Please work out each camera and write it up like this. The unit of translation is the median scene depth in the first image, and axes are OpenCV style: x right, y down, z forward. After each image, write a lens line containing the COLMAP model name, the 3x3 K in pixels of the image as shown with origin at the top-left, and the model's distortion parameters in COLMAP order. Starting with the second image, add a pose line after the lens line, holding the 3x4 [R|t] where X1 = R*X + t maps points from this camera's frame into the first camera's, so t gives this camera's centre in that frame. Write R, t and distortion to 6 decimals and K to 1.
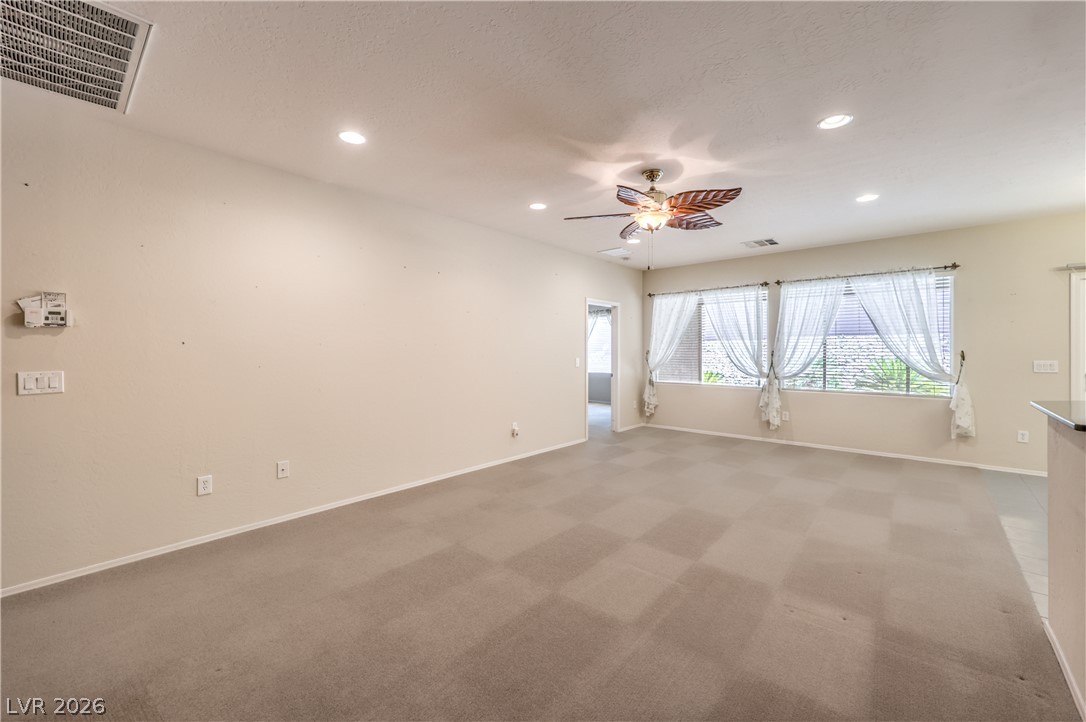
lens RADIAL K [[436.1, 0, 543.0], [0, 436.1, 361.0], [0, 0, 1]] dist [0.000615, 0.000049]
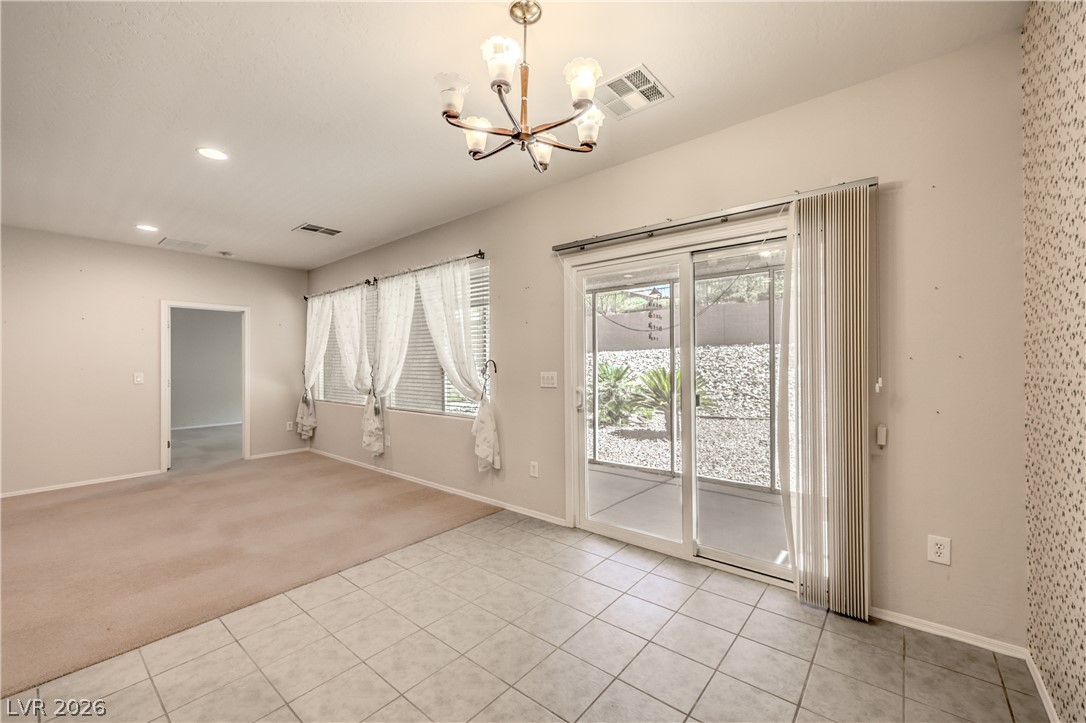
lens RADIAL K [[441.3, 0, 528.2], [0, 441.3, 374.1], [0, 0, 1]] dist [0.002071, 0.000368]
pose [[0.999932, -0.005088, 0.010518, 0.755474], [0.005116, 0.999983, -0.002666, 0.002631], [-0.010505, 0.002720, 0.999941, 0.144583]]
